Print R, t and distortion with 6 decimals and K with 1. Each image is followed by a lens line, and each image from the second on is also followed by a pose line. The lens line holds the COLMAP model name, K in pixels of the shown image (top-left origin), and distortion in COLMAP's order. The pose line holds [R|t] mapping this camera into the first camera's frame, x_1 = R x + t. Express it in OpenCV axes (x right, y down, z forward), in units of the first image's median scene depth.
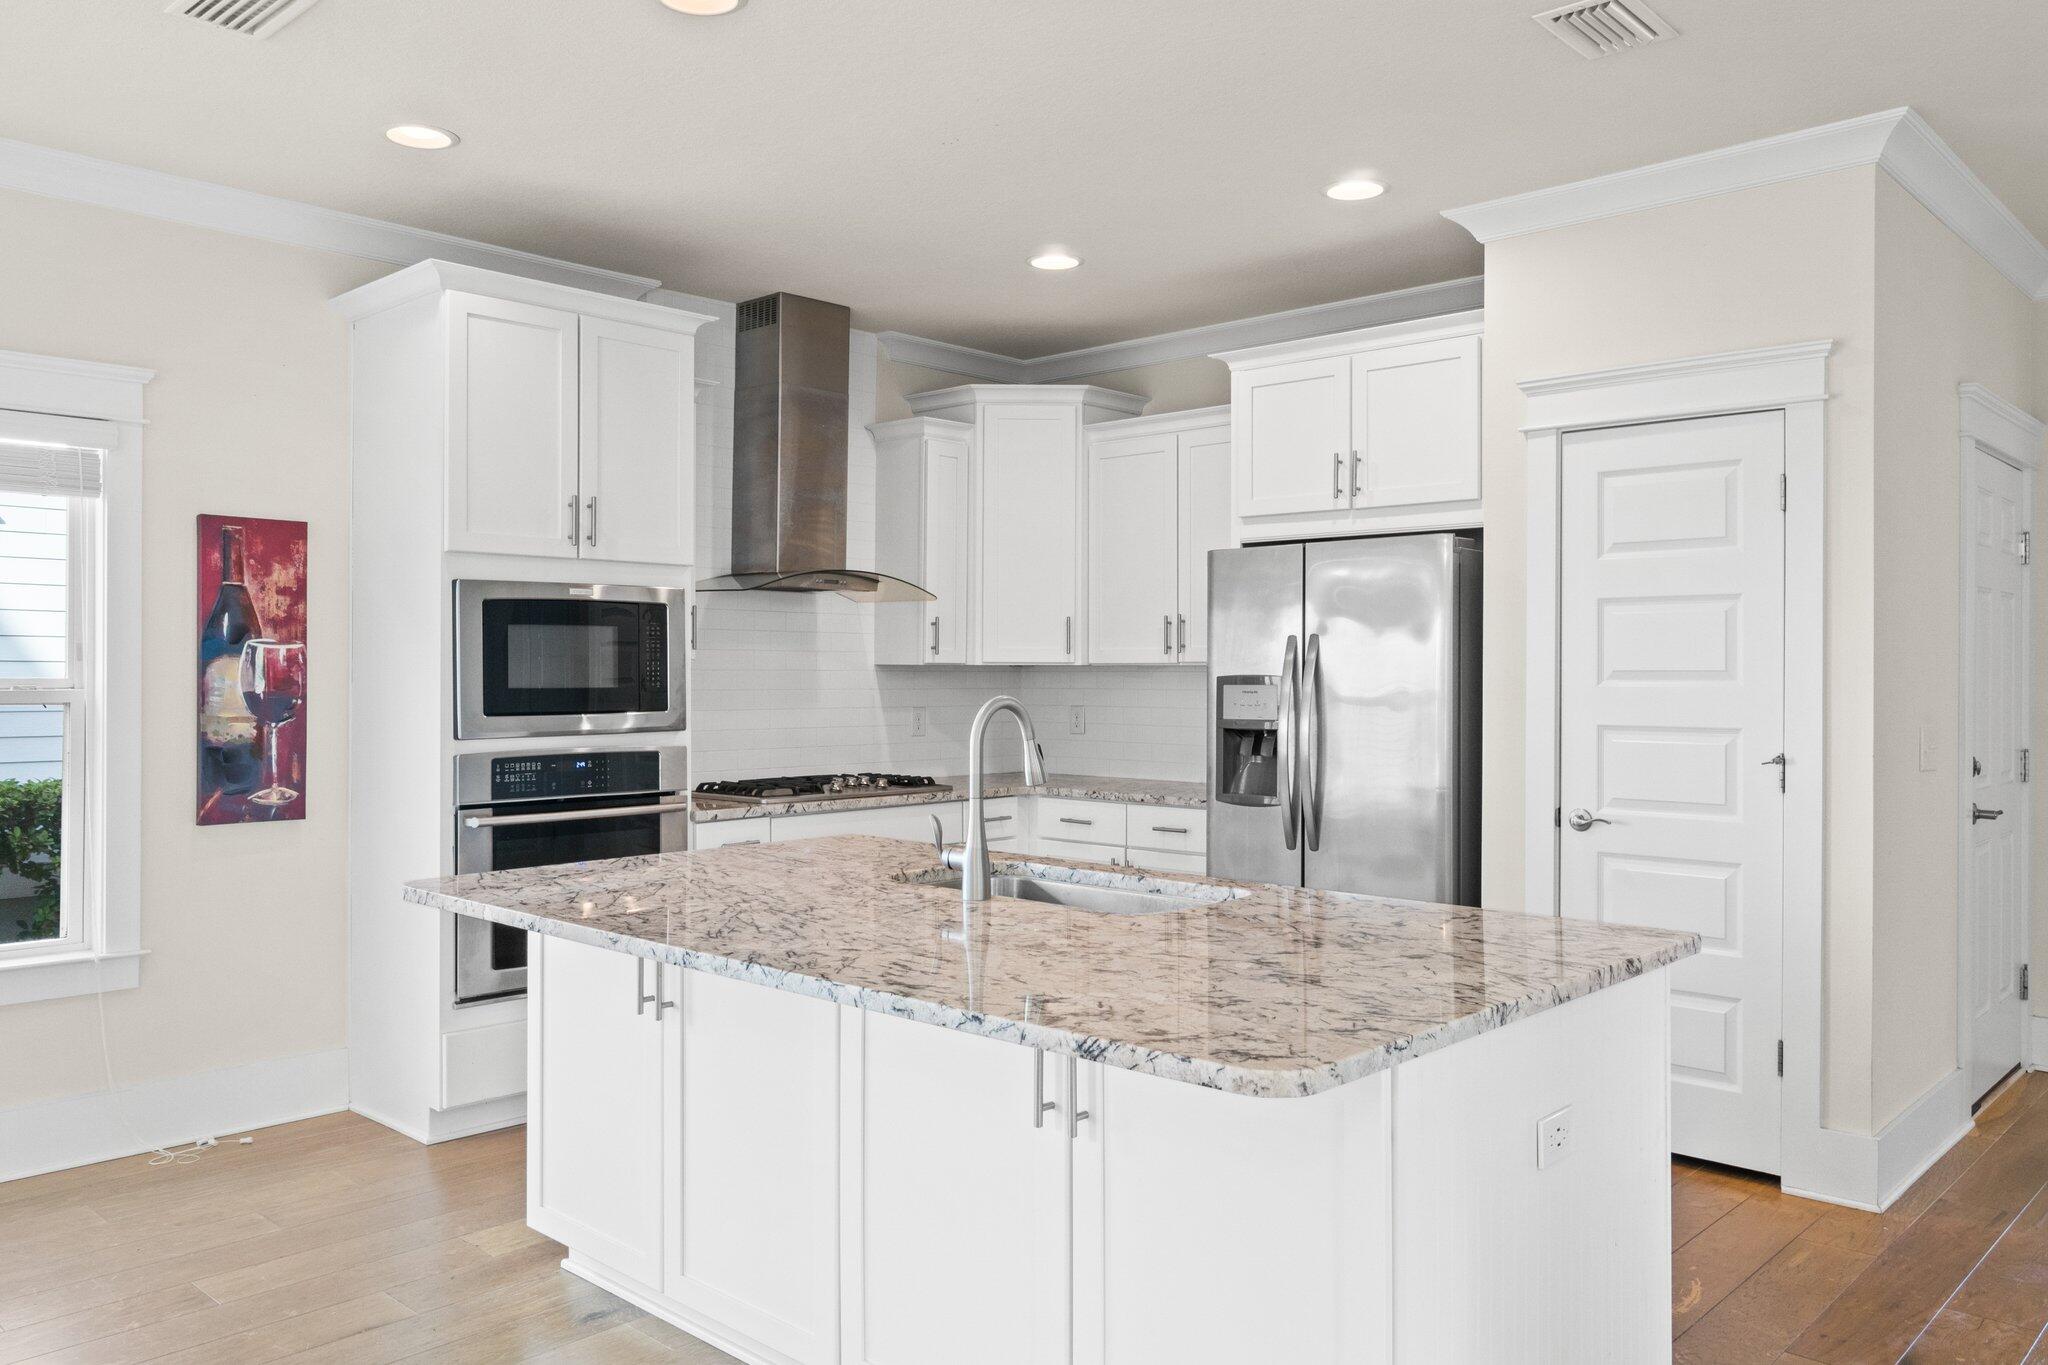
lens RADIAL K [[1534.0, 0, 1022.8], [0, 1534.0, 670.9], [0, 0, 1]] dist [0.005291, 0.002177]
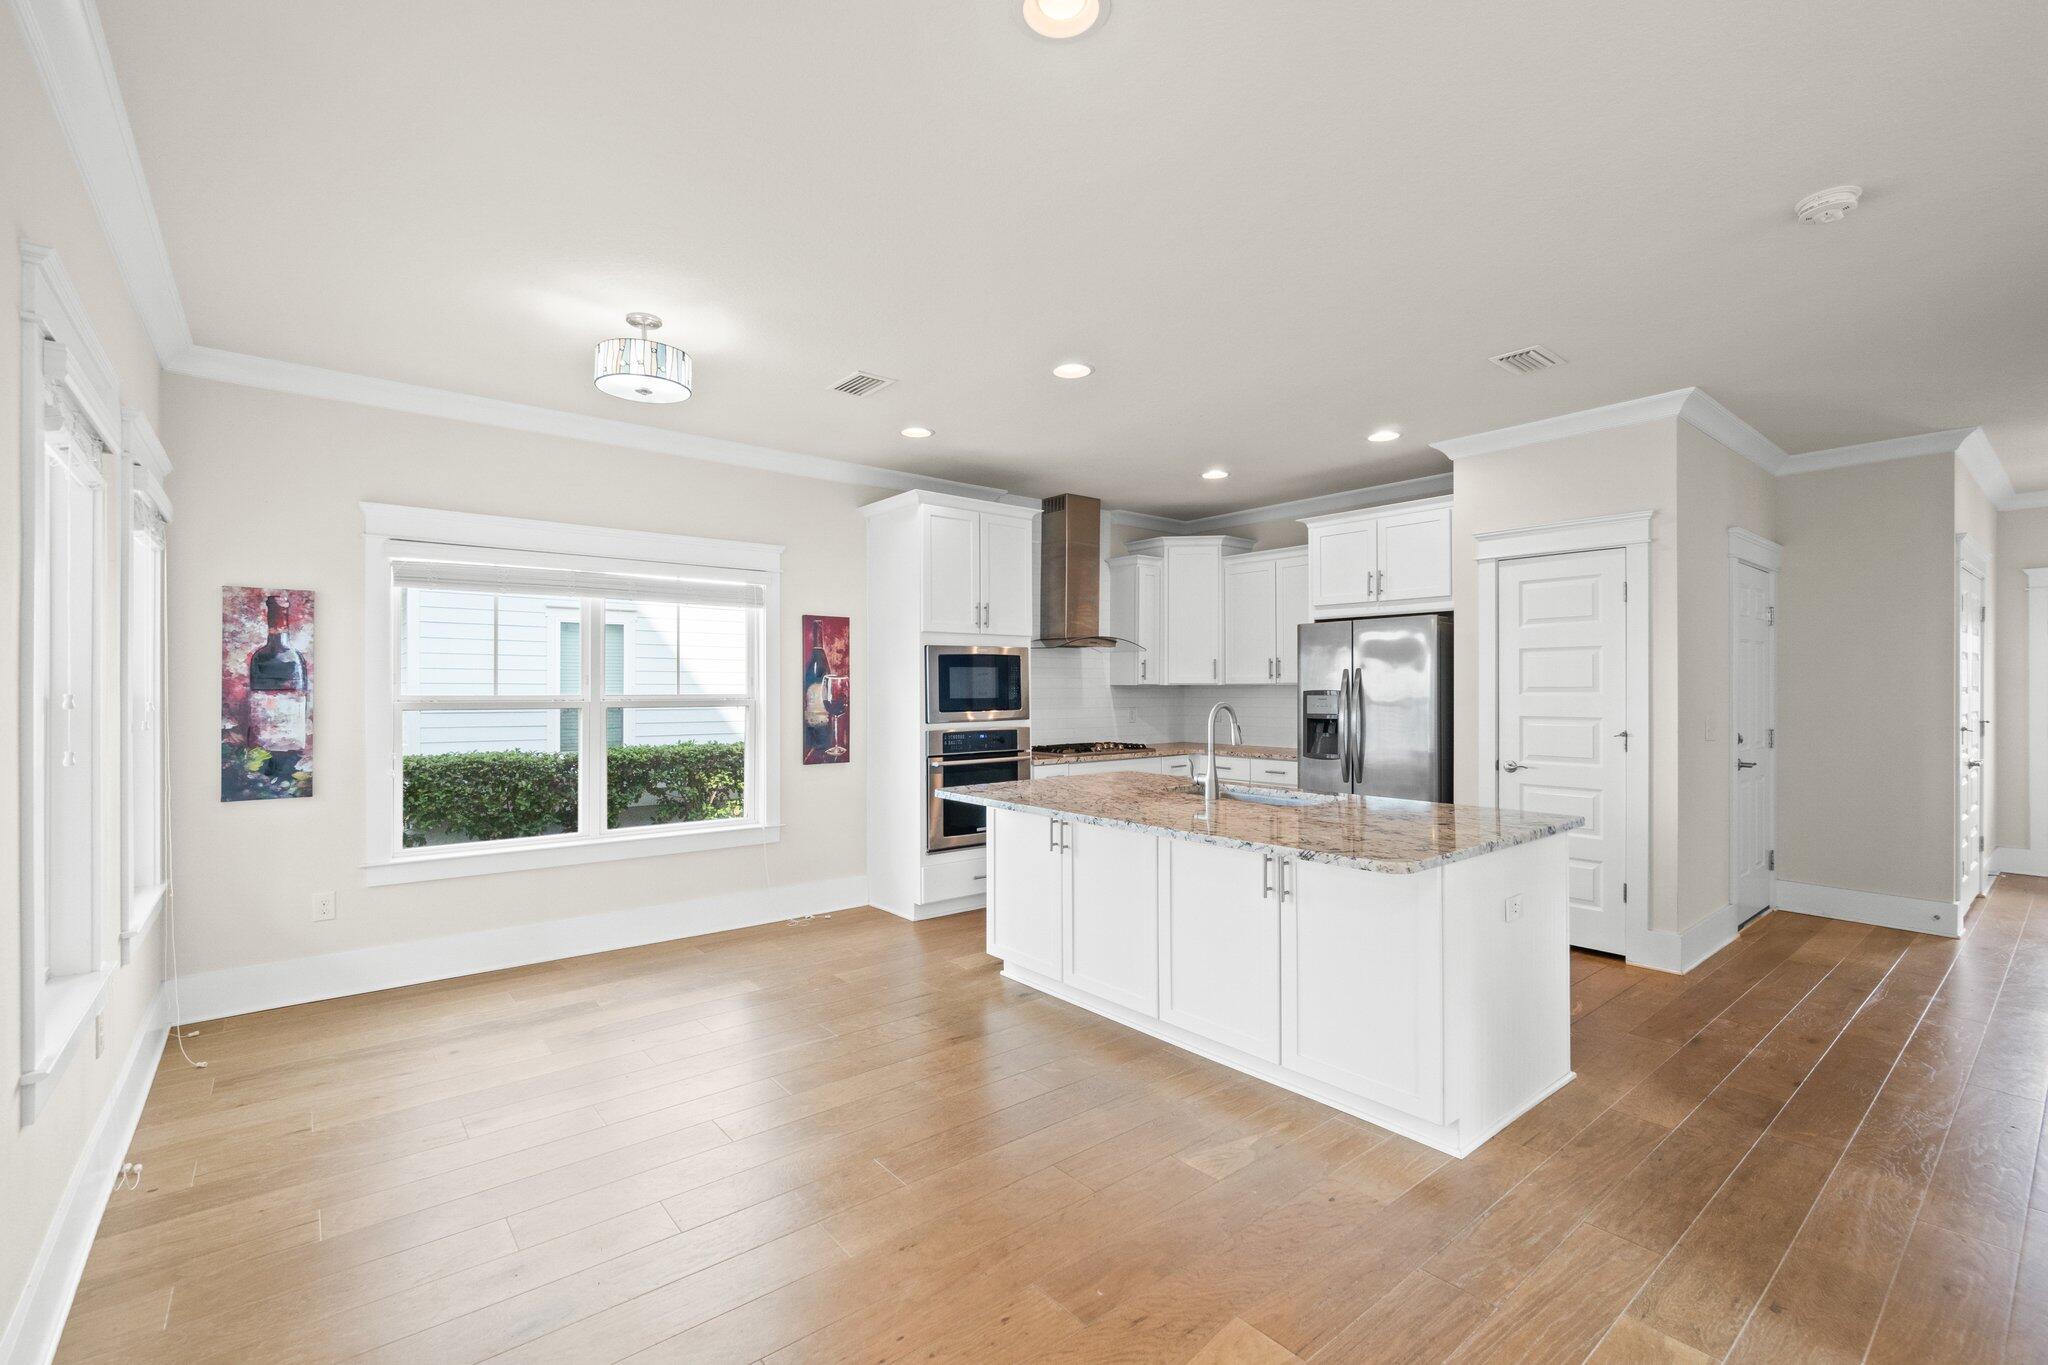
lens RADIAL K [[897.9, 0, 1024.9], [0, 897.9, 686.6], [0, 0, 1]] dist [-0.001254, 0.001810]
pose [[0.991887, -0.005079, -0.127021, -0.084134], [0.005106, 0.999987, -0.000115, -0.003660], [0.127020, -0.000535, 0.991900, -0.162221]]
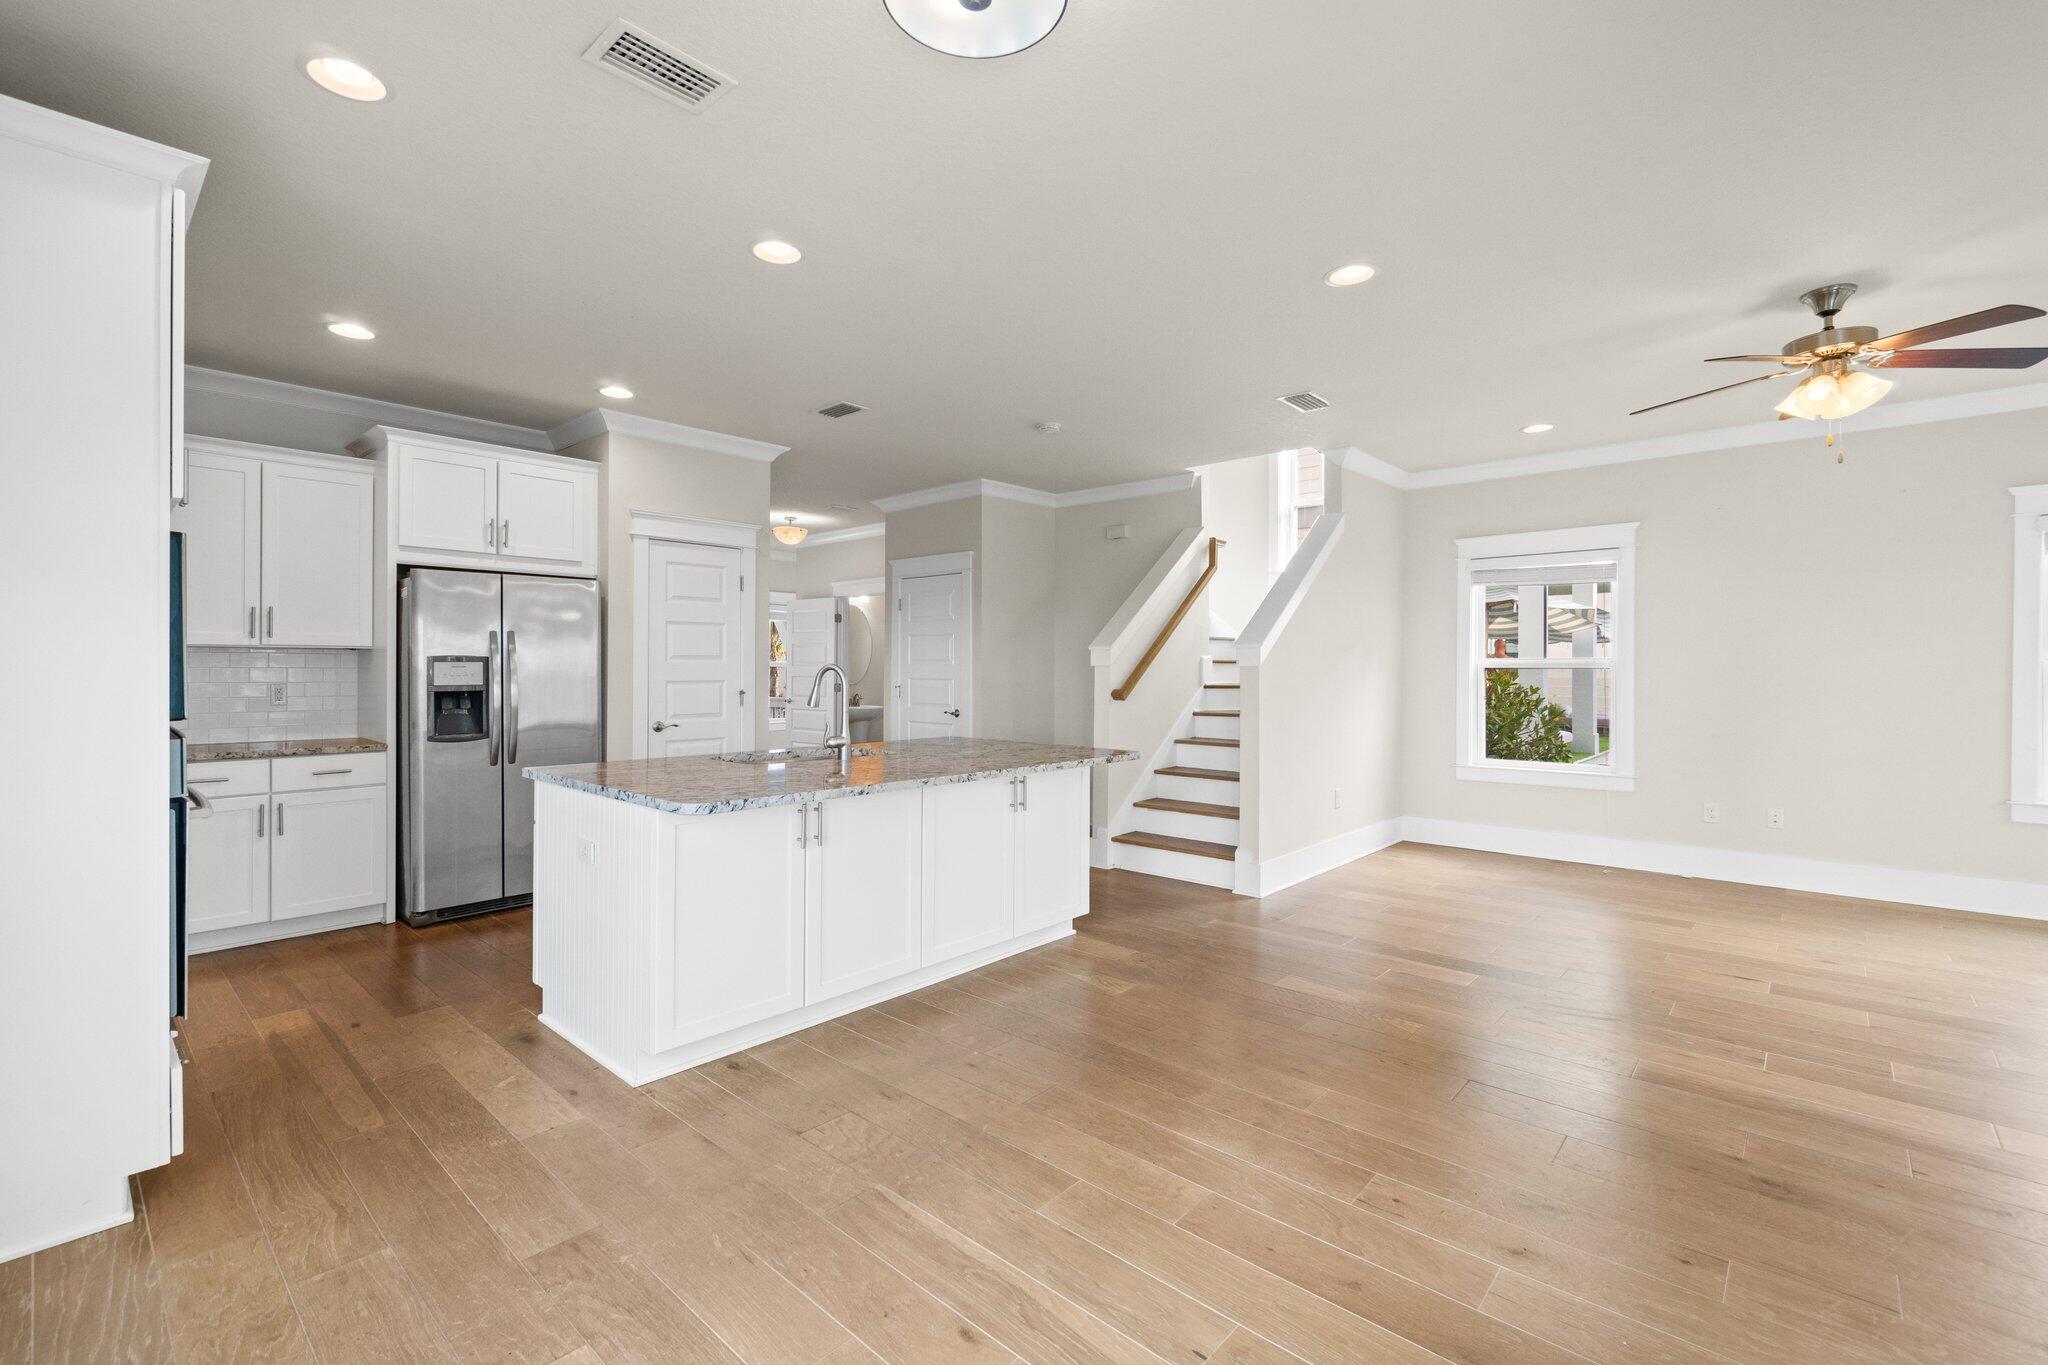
lens RADIAL K [[897.9, 0, 1017.8], [0, 897.9, 667.3], [0, 0, 1]] dist [-0.001254, 0.001810]
pose [[-0.018231, -0.000758, 0.999834, -0.842462], [-0.003144, 0.999995, 0.000701, 0.013403], [-0.999829, -0.003131, -0.018234, 0.522506]]
